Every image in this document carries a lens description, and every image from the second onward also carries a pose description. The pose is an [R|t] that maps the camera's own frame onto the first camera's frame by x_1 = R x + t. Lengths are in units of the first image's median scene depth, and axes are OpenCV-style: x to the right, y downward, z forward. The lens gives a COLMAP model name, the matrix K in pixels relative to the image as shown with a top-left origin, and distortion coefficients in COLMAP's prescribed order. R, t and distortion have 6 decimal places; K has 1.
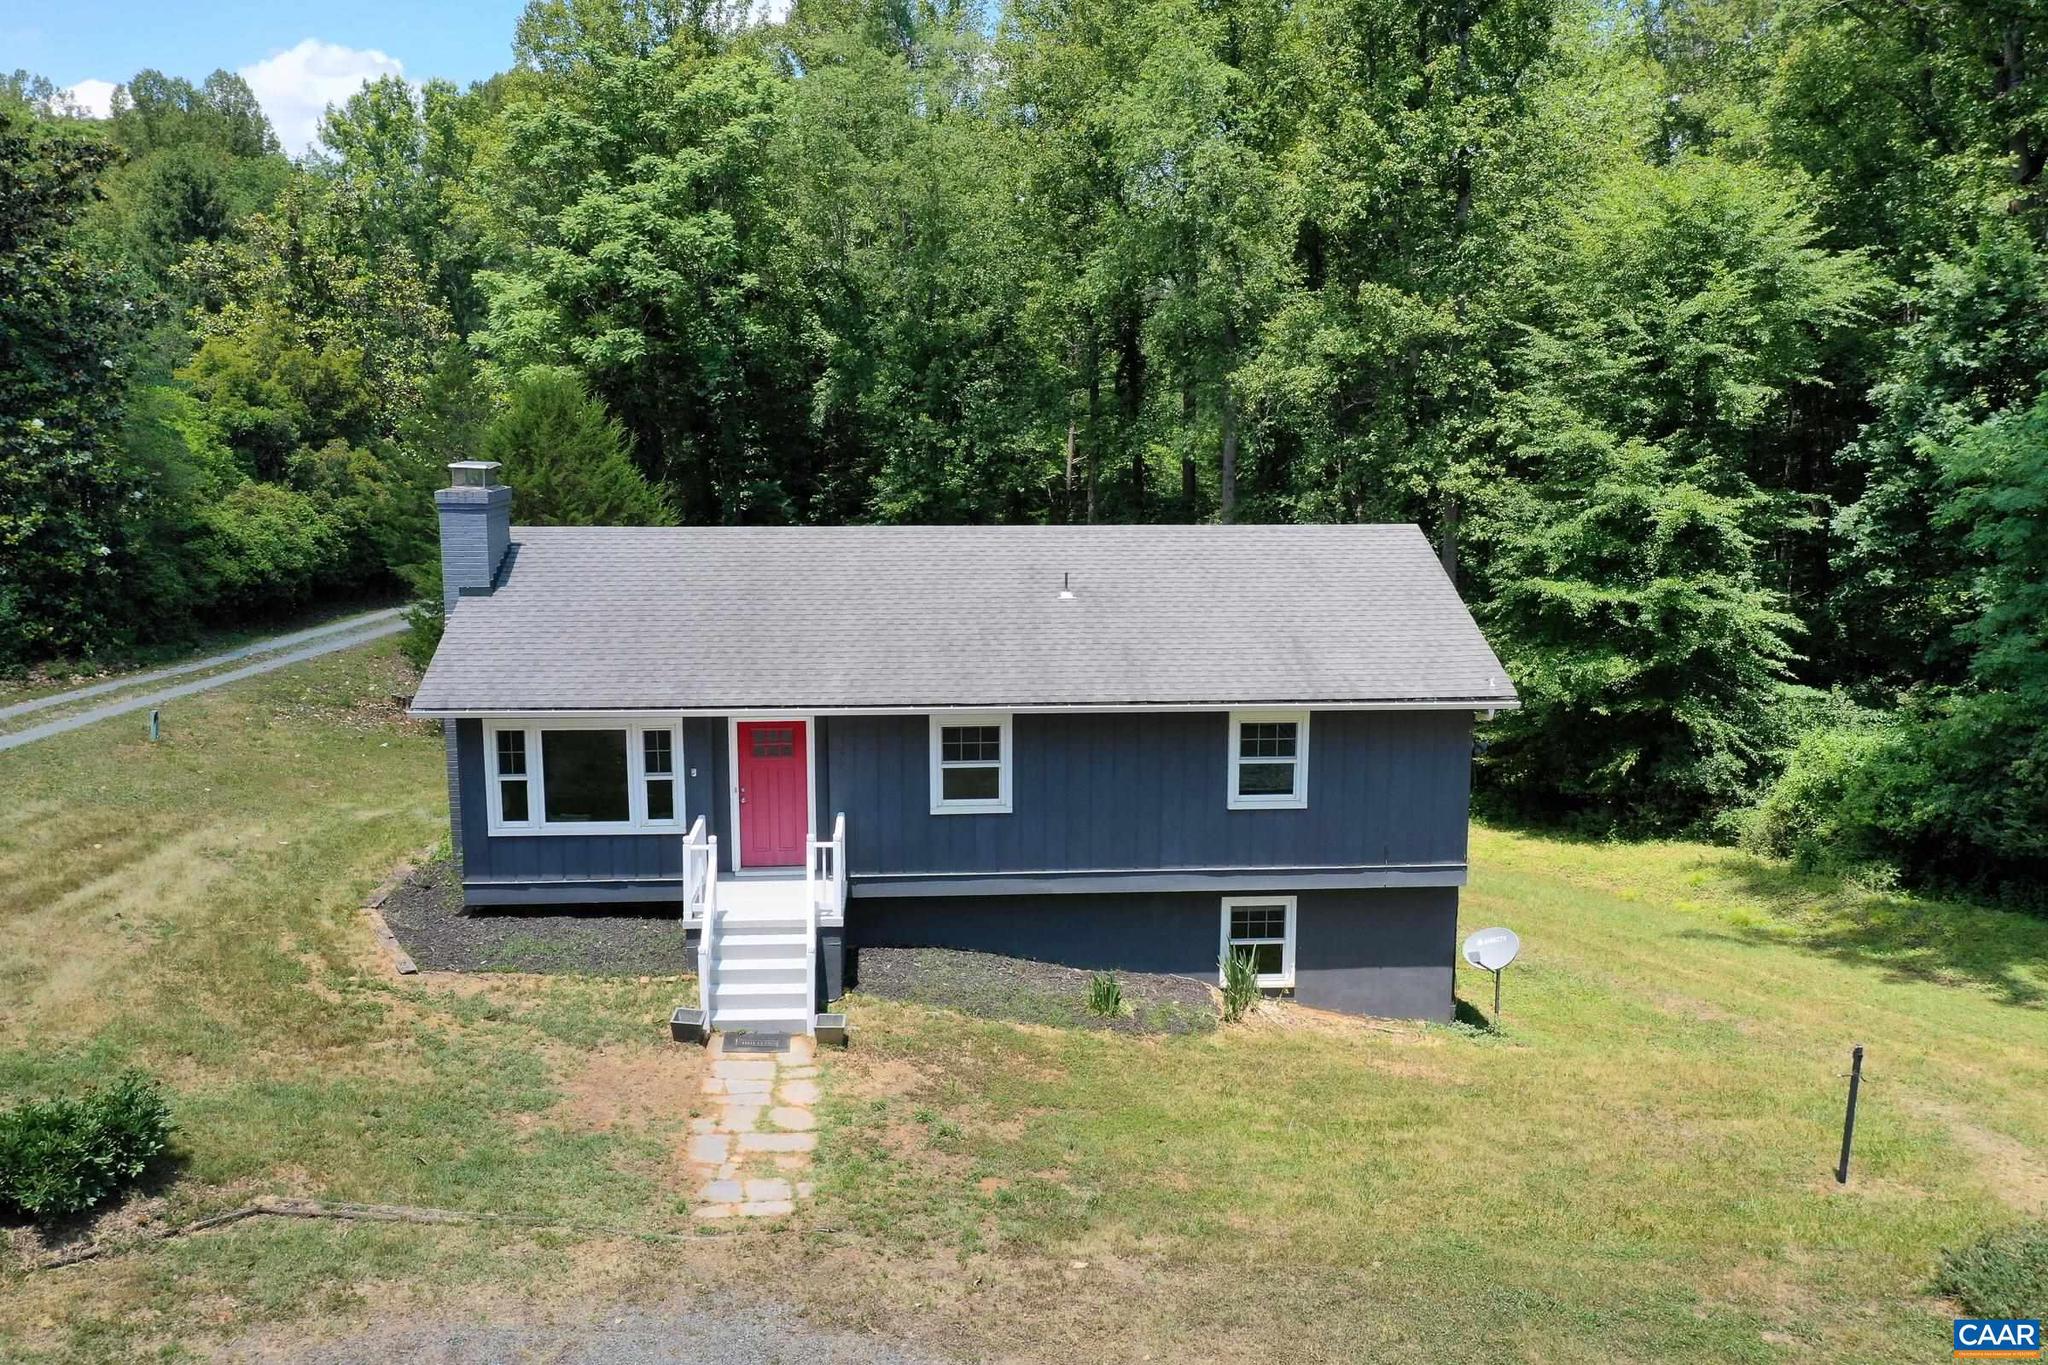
lens RADIAL K [[1645.7, 0, 1024.0], [0, 1645.7, 682.5], [0, 0, 1]] dist [-0.004822, -0.003756]
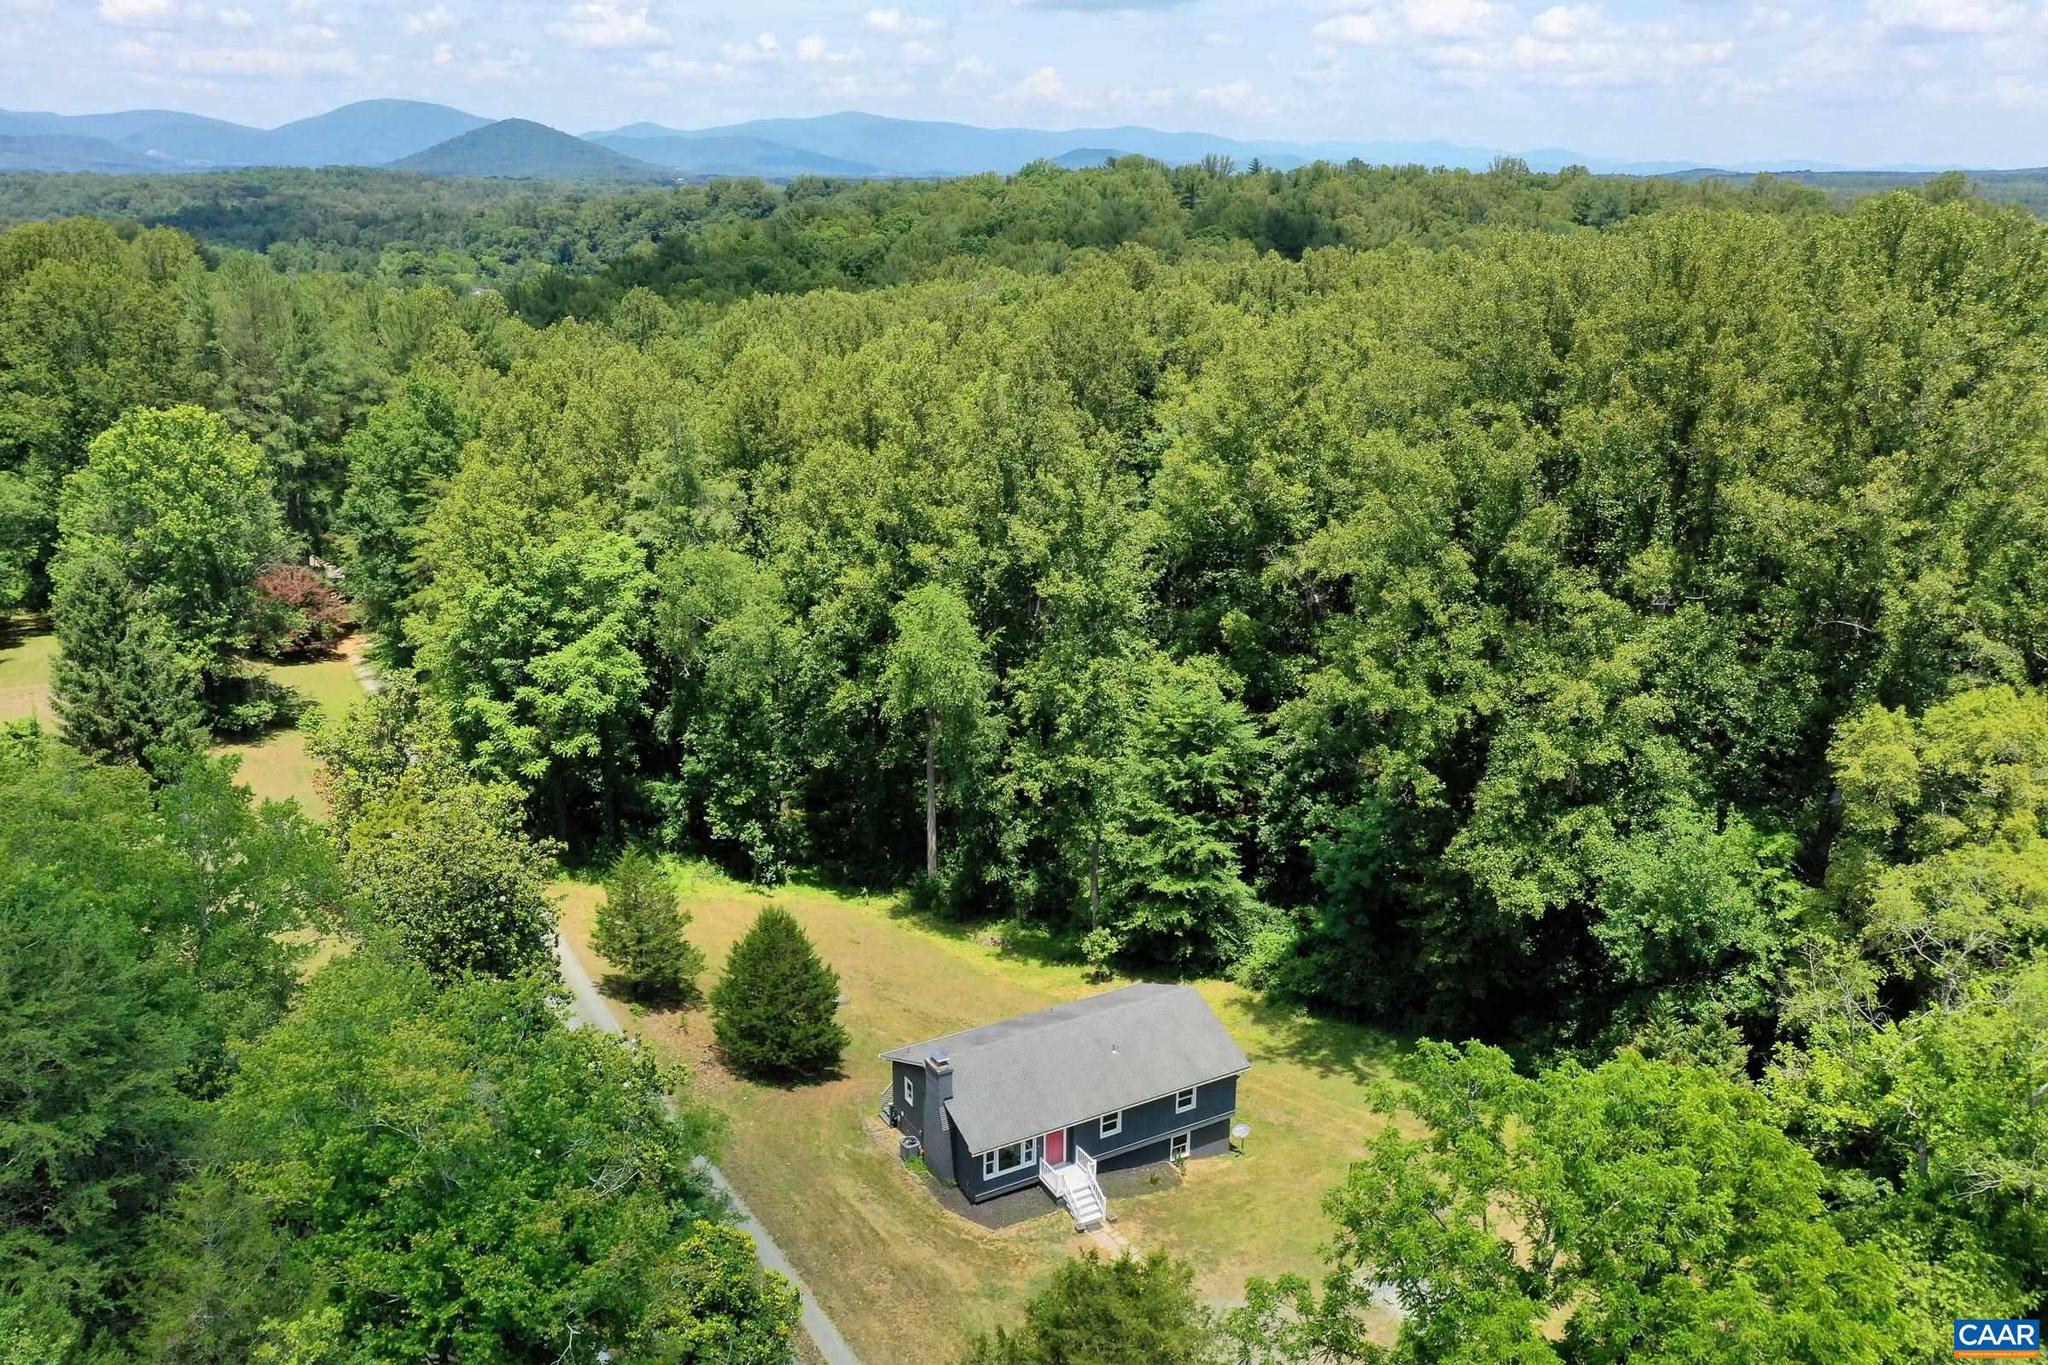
lens RADIAL K [[1620.6, 0, 1024.0], [0, 1620.6, 682.5], [0, 0, 1]] dist [-0.007848, -0.005801]
pose [[0.902720, -0.126666, 0.411160, -1.395821], [0.074146, 0.987182, 0.141331, -1.273954], [-0.423791, -0.097096, 0.900541, -1.736347]]
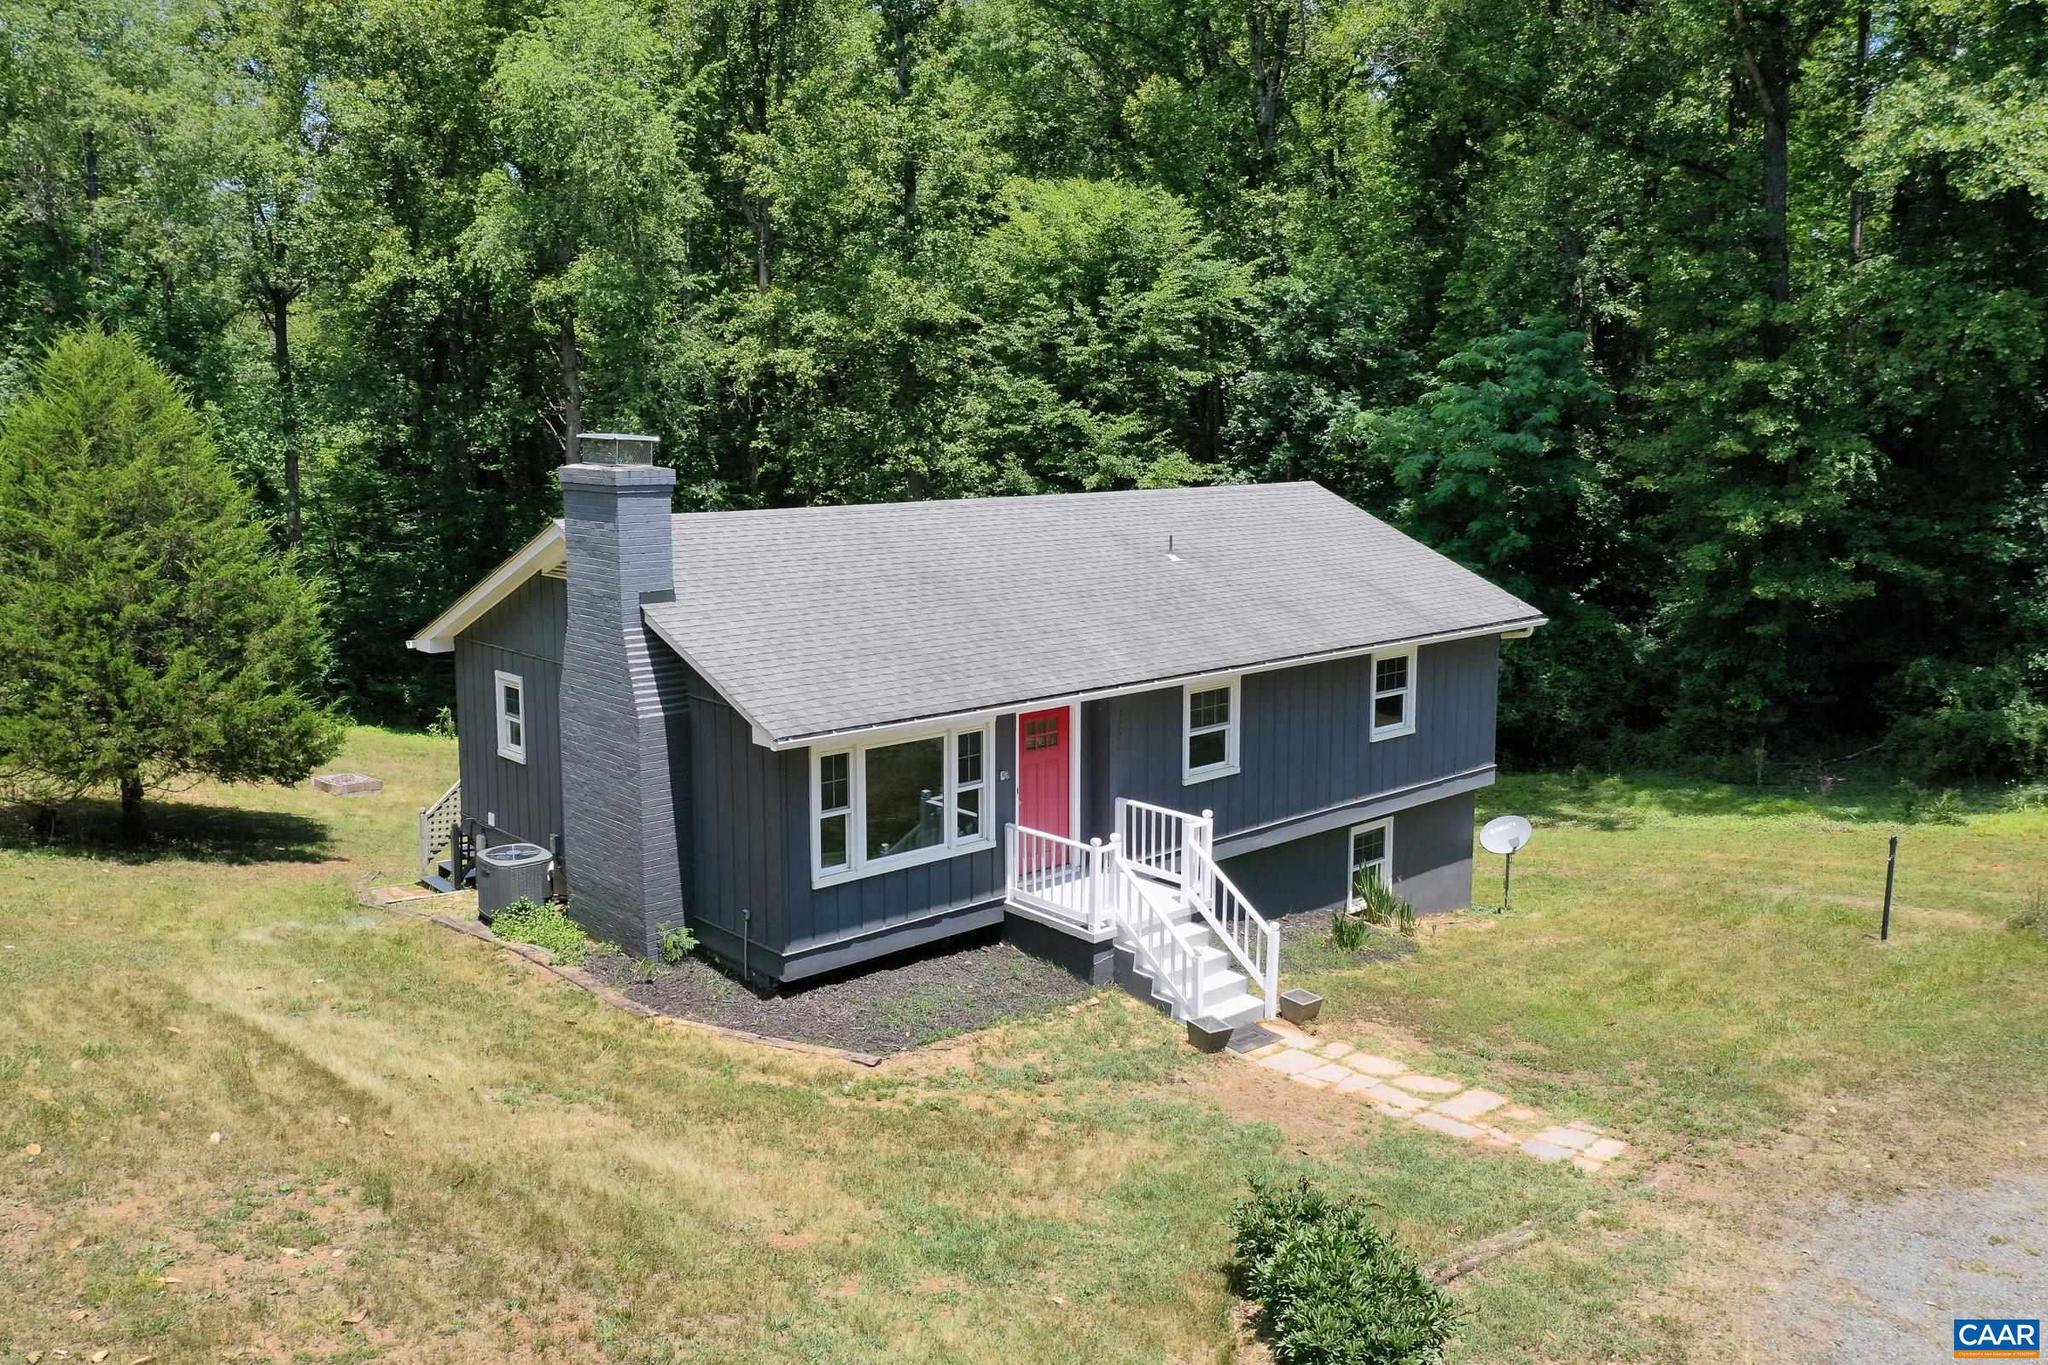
lens RADIAL K [[1620.6, 0, 1024.0], [0, 1620.6, 682.5], [0, 0, 1]] dist [-0.007848, -0.005801]
pose [[0.791255, -0.106525, 0.602137, -0.695295], [0.107172, 0.993626, 0.034950, -0.023676], [-0.602022, 0.036878, 0.797628, 0.292833]]
